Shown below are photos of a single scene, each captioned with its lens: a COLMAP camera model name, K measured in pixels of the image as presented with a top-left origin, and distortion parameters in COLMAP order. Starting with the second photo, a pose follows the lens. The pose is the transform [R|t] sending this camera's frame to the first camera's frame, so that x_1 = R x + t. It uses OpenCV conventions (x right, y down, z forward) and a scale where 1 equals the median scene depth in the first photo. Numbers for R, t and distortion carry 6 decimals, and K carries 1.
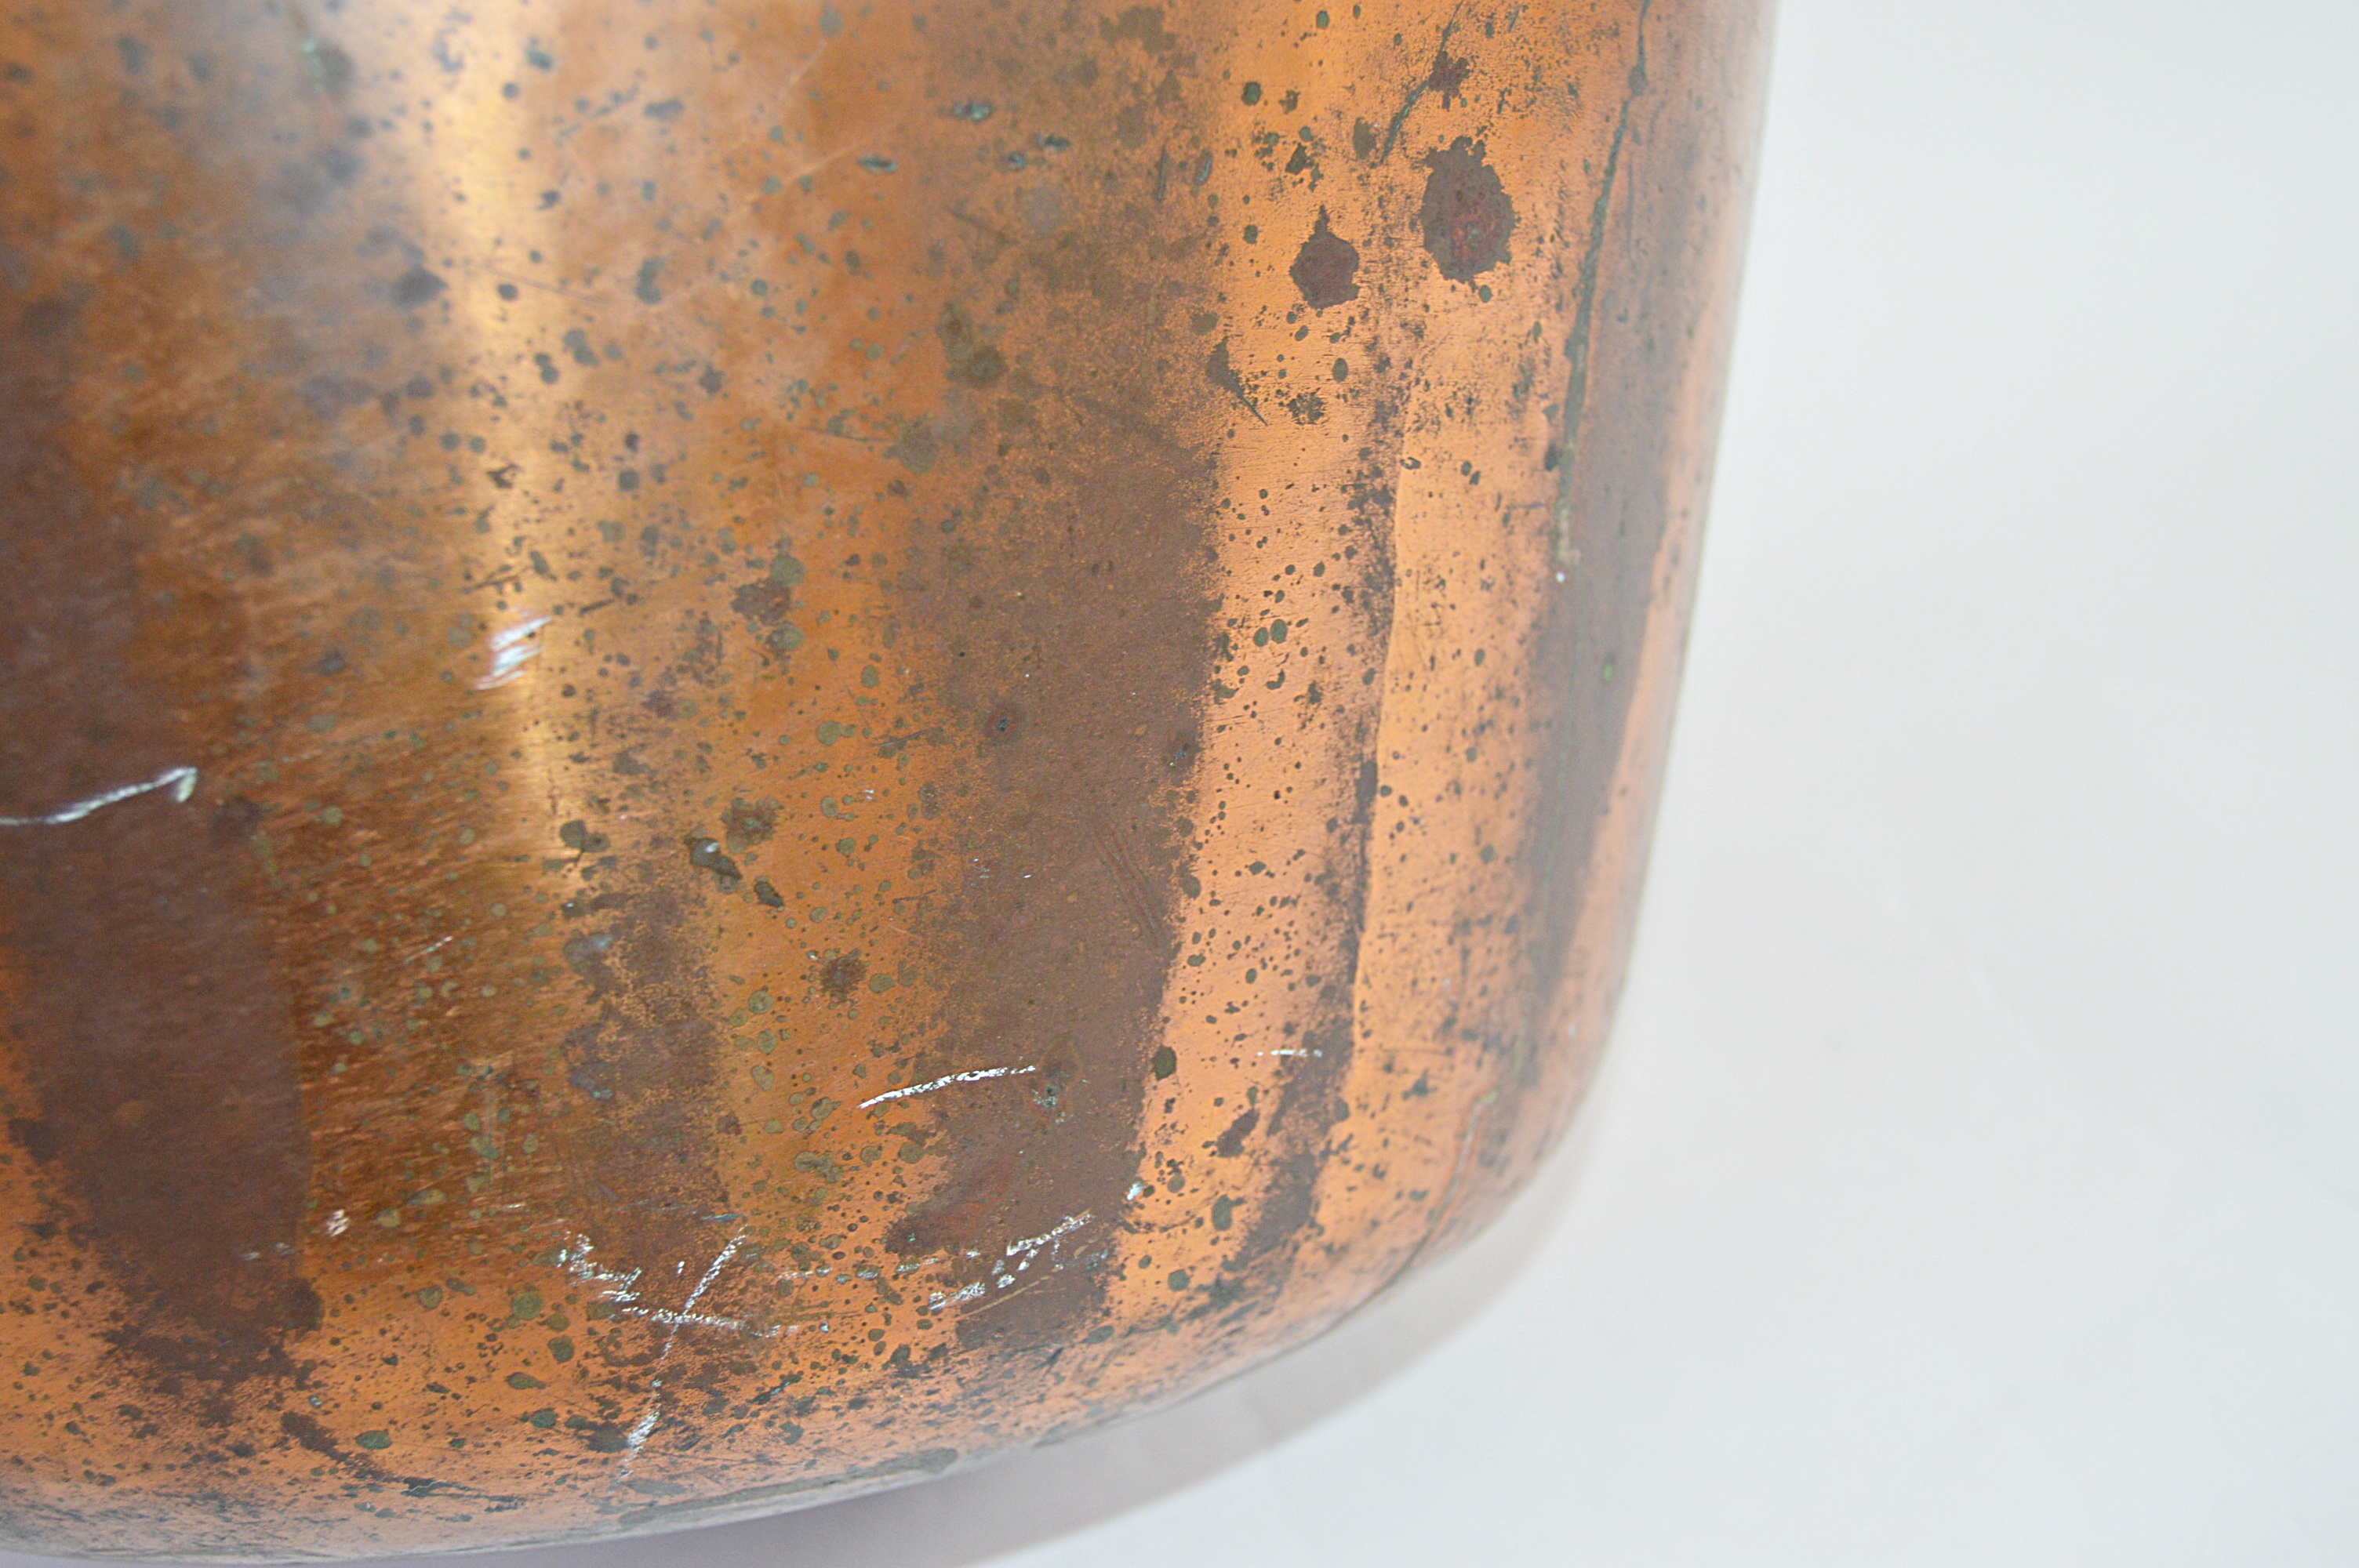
lens RADIAL K [[3132.5, 0, 1179.4], [0, 3132.5, 779.9], [0, 0, 1]] dist [-0.018974, 0.000000]
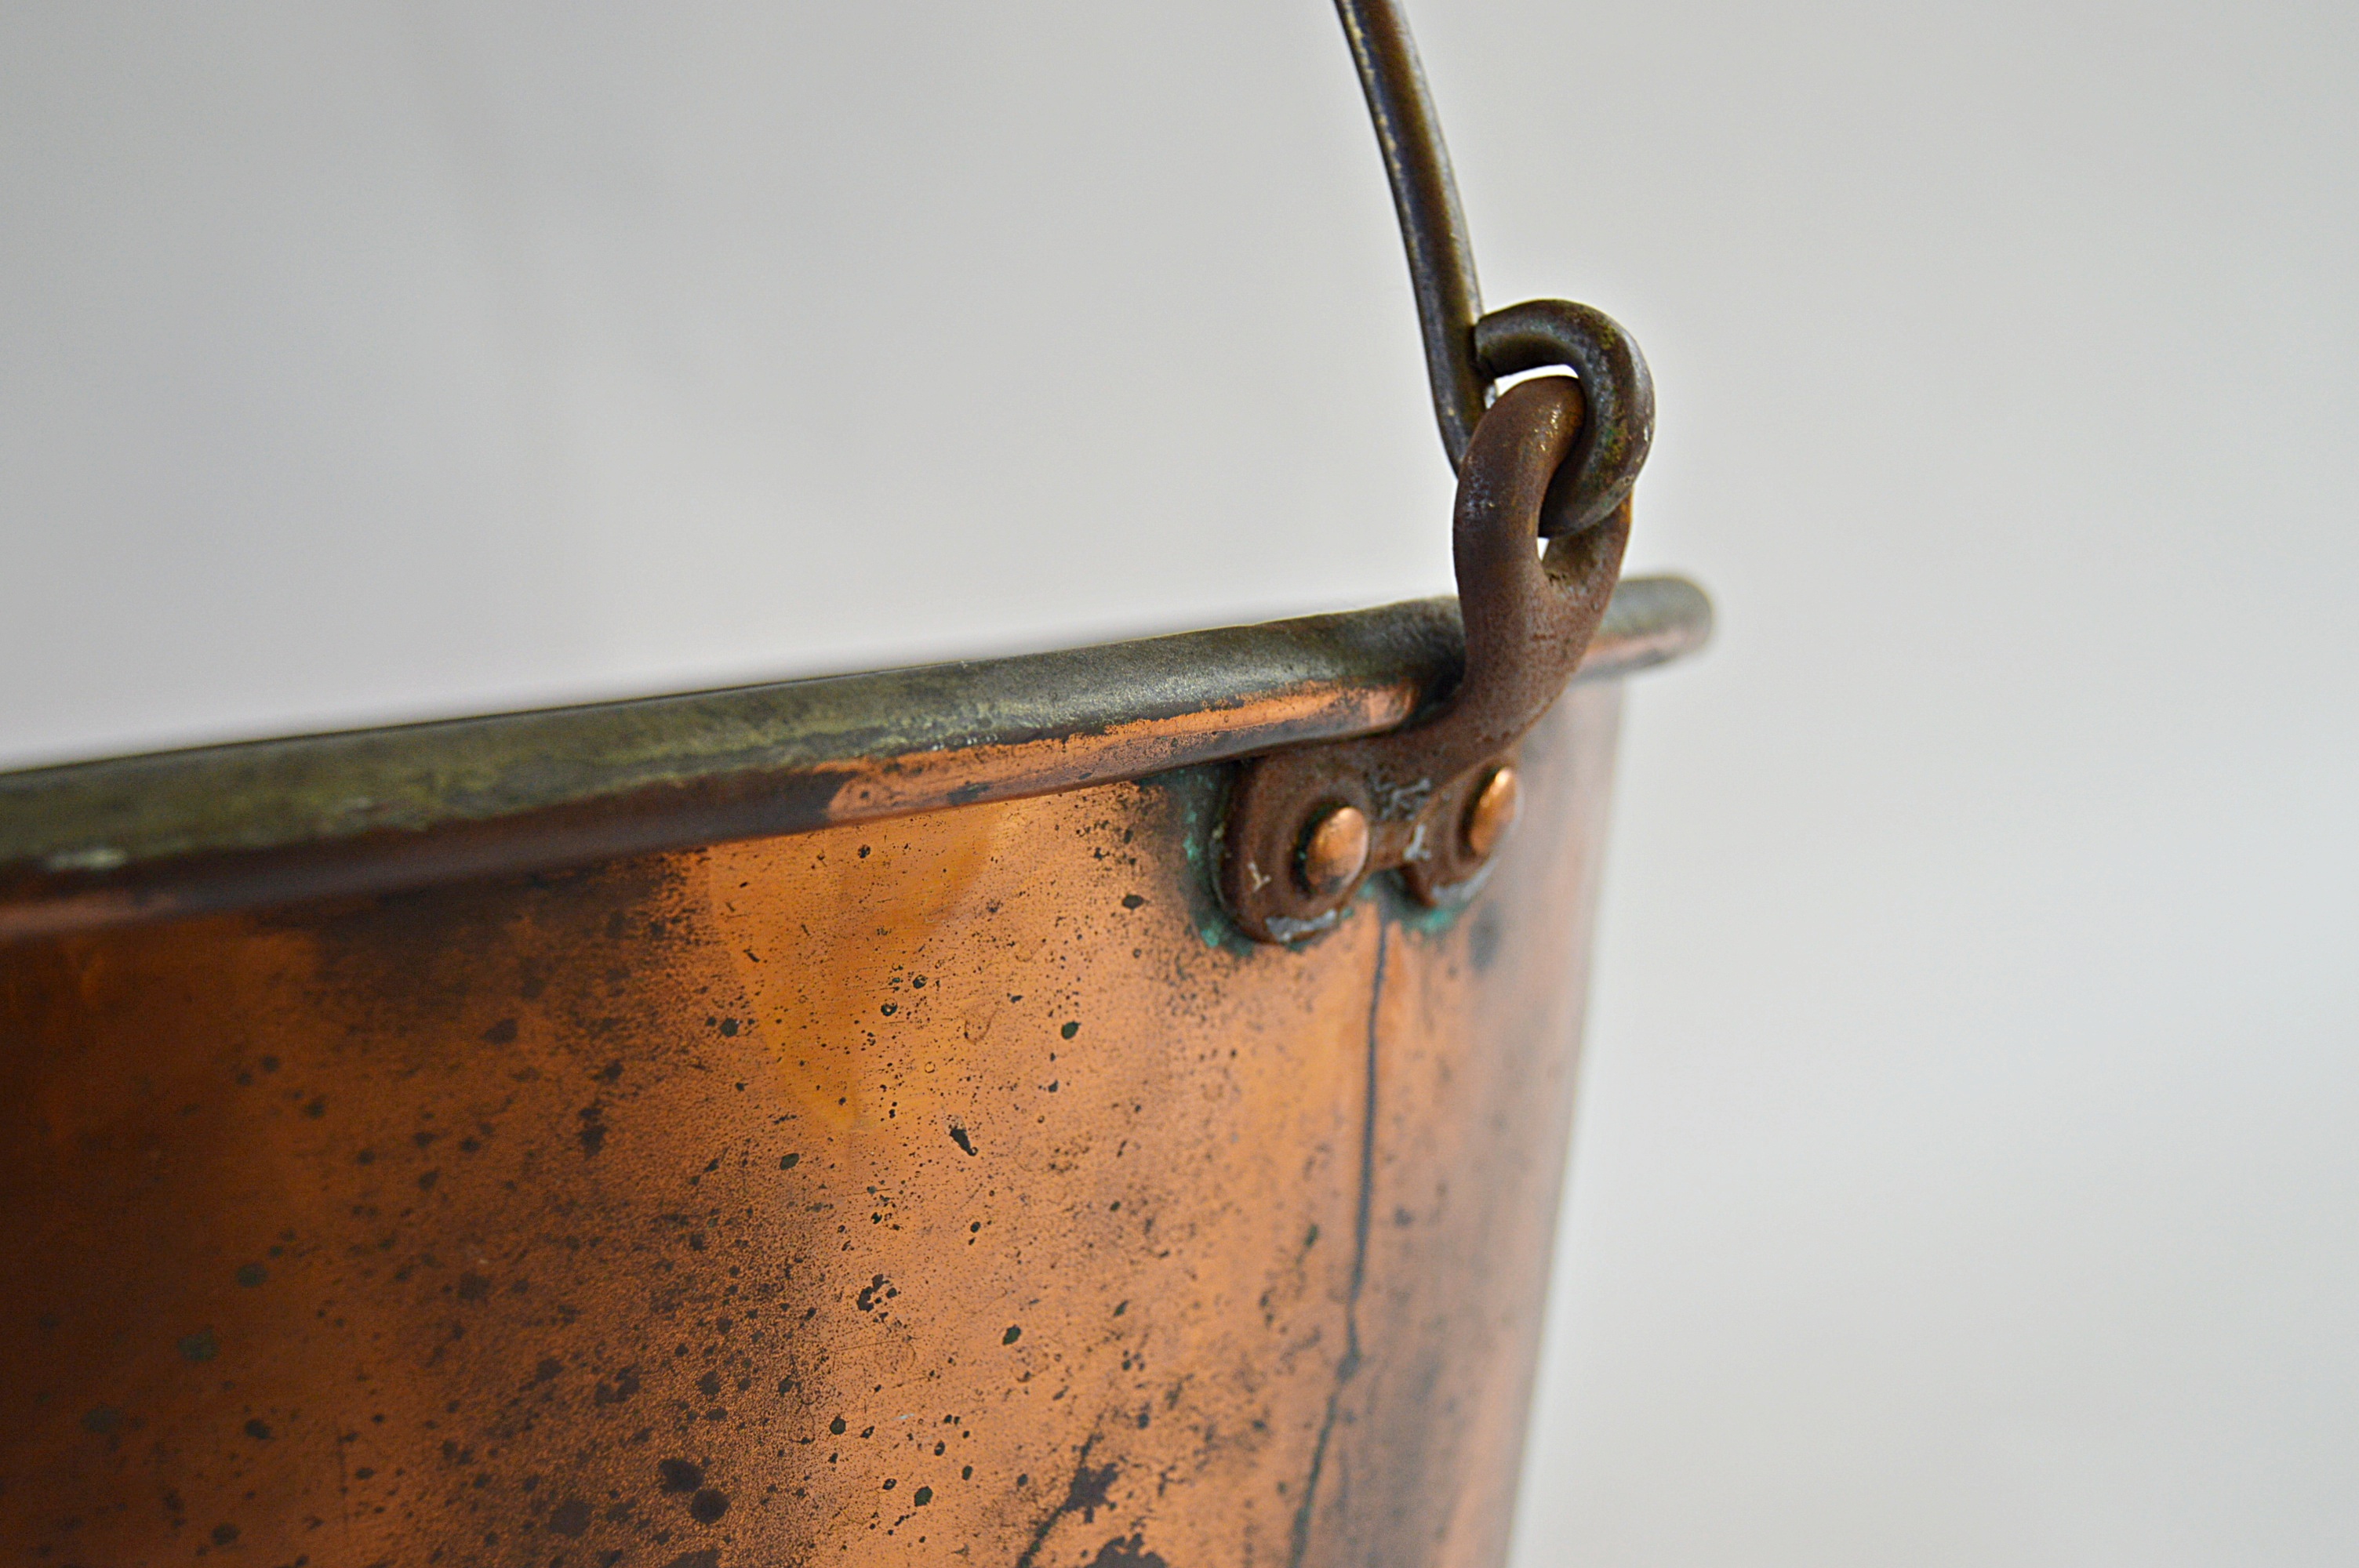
lens RADIAL K [[3132.5, 0, 1191.0], [0, 3132.5, 784.2], [0, 0, 1]] dist [-0.018974, 0.000000]
pose [[0.999061, 0.008950, -0.042386, 0.152710], [-0.007535, 0.999413, 0.033419, -0.462070], [0.042660, -0.033068, 0.998542, 0.131883]]
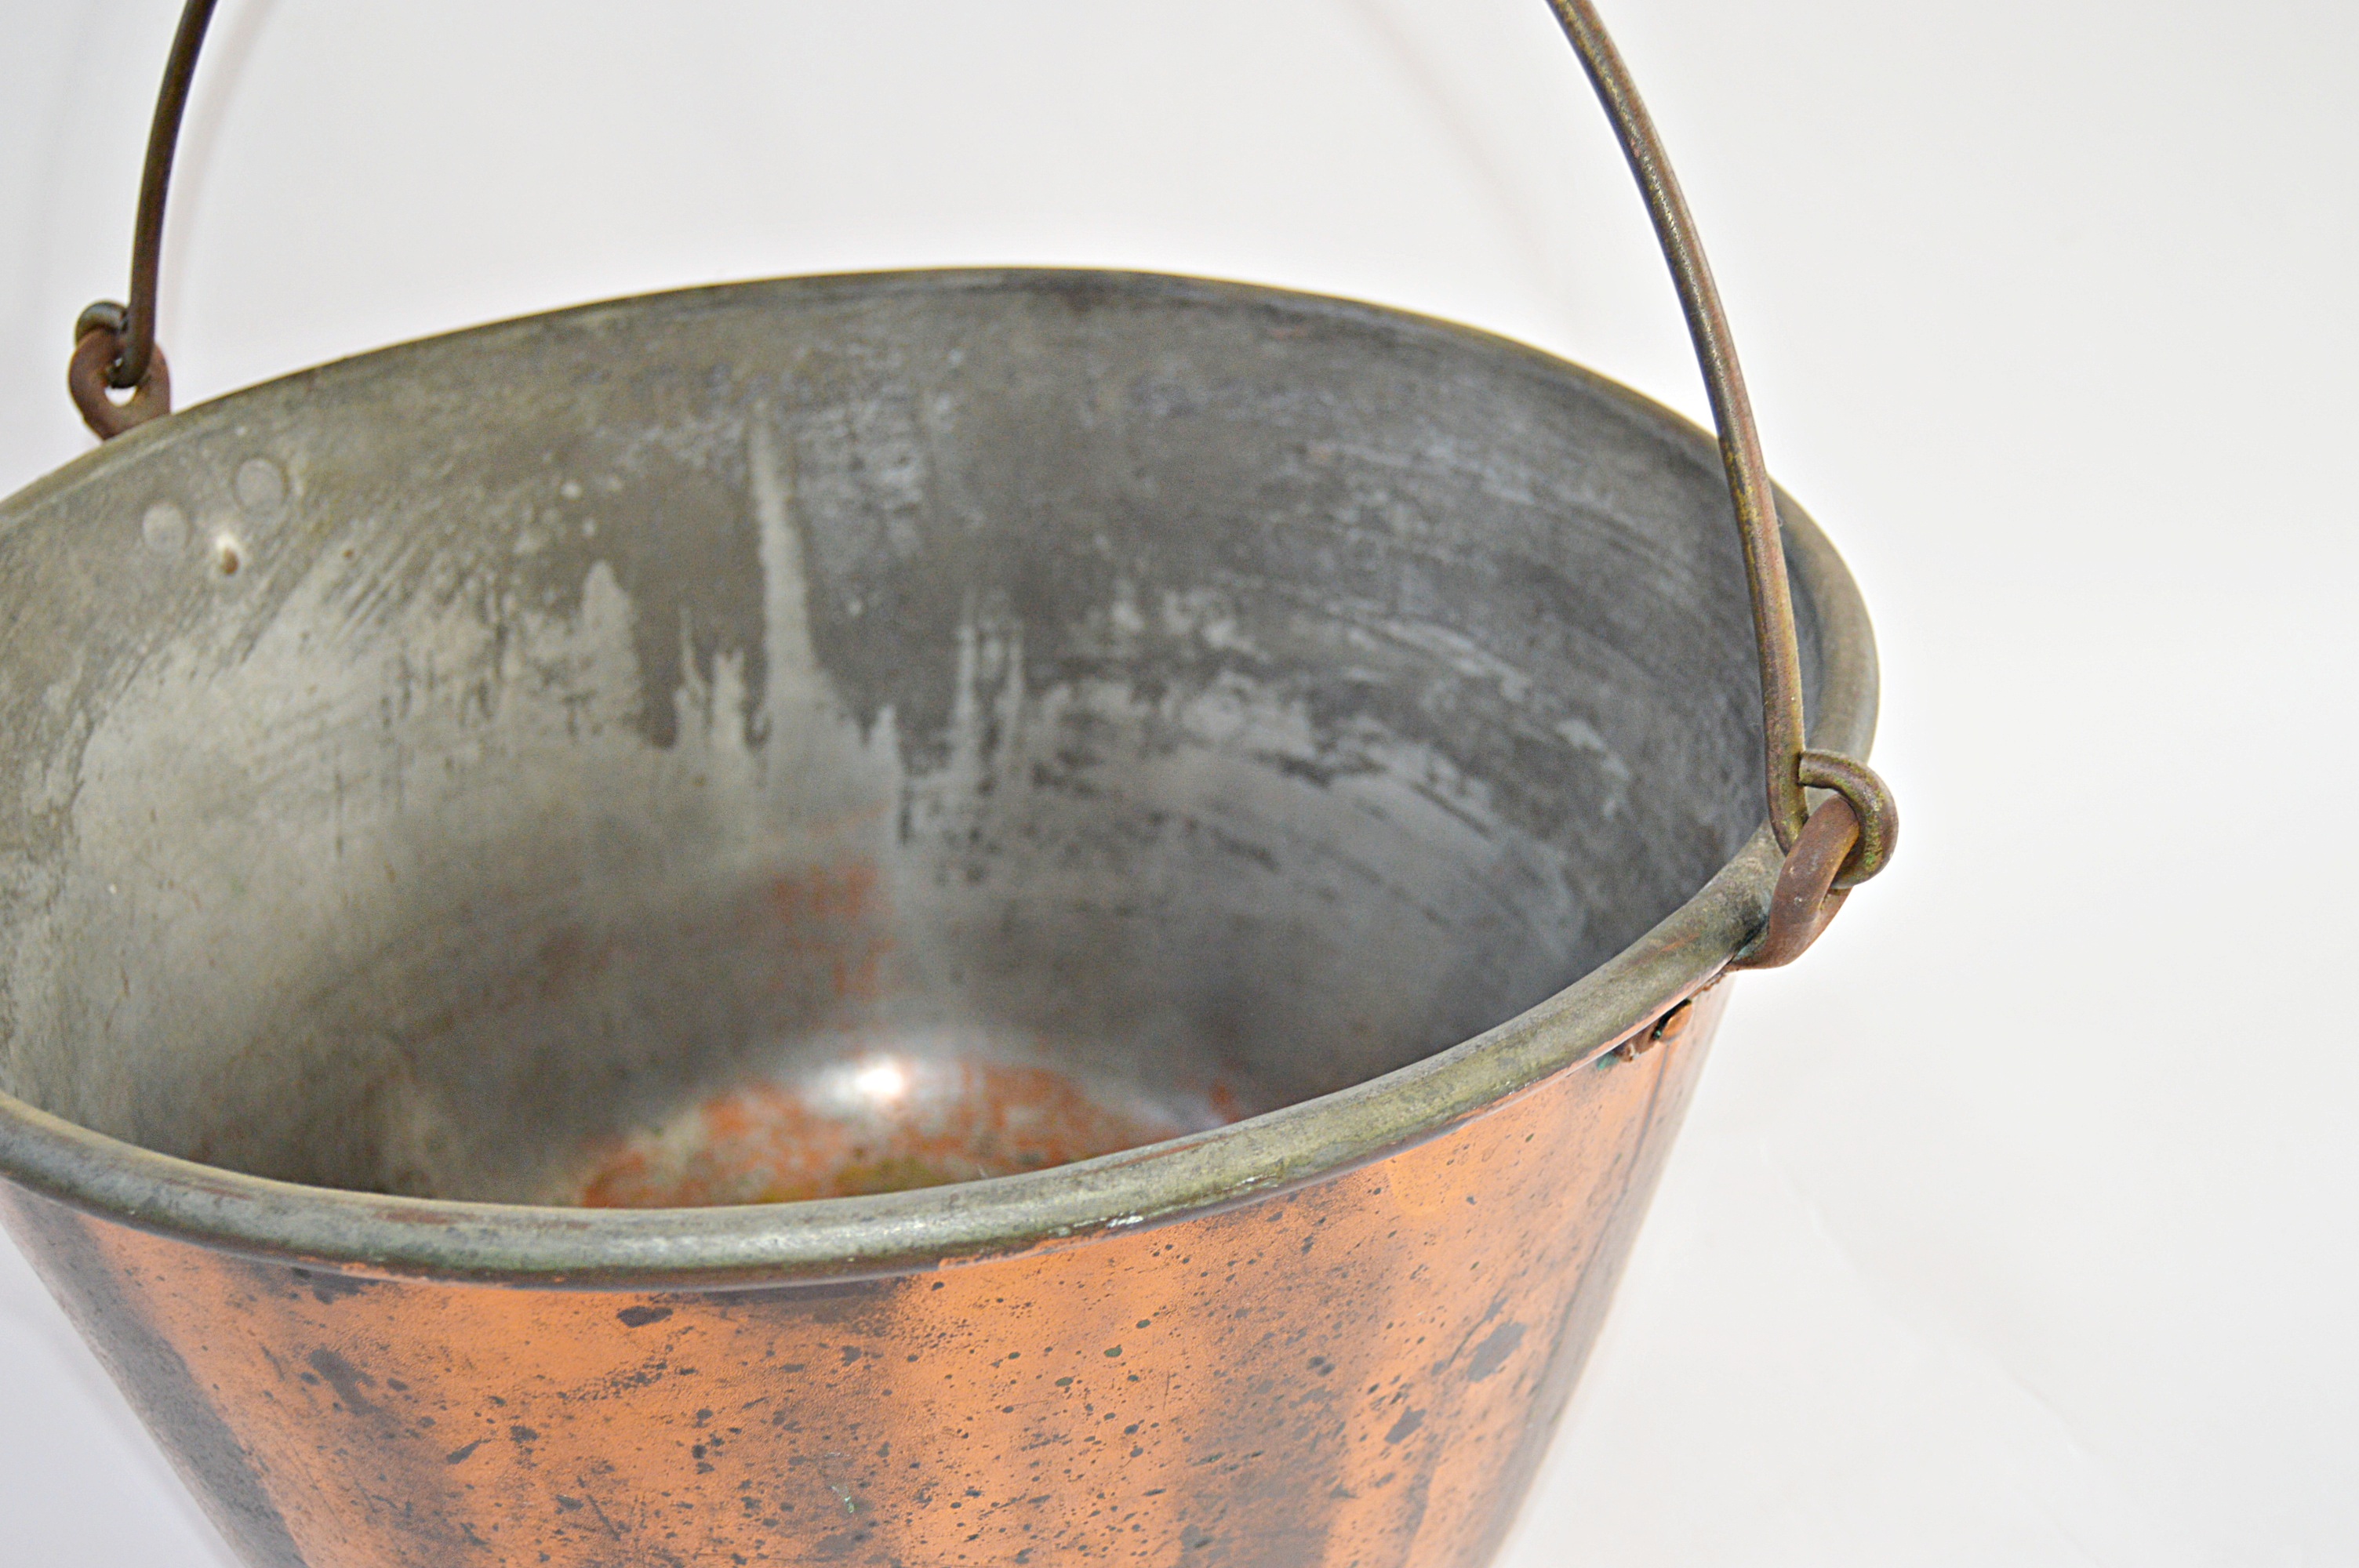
lens RADIAL K [[3132.5, 0, 1177.2], [0, 3132.5, 786.0], [0, 0, 1]] dist [-0.018974, 0.000000]
pose [[0.996353, 0.081344, 0.025764, -0.146795], [-0.084108, 0.885431, 0.457097, -1.226081], [0.014370, -0.457597, 0.889043, -0.338319]]
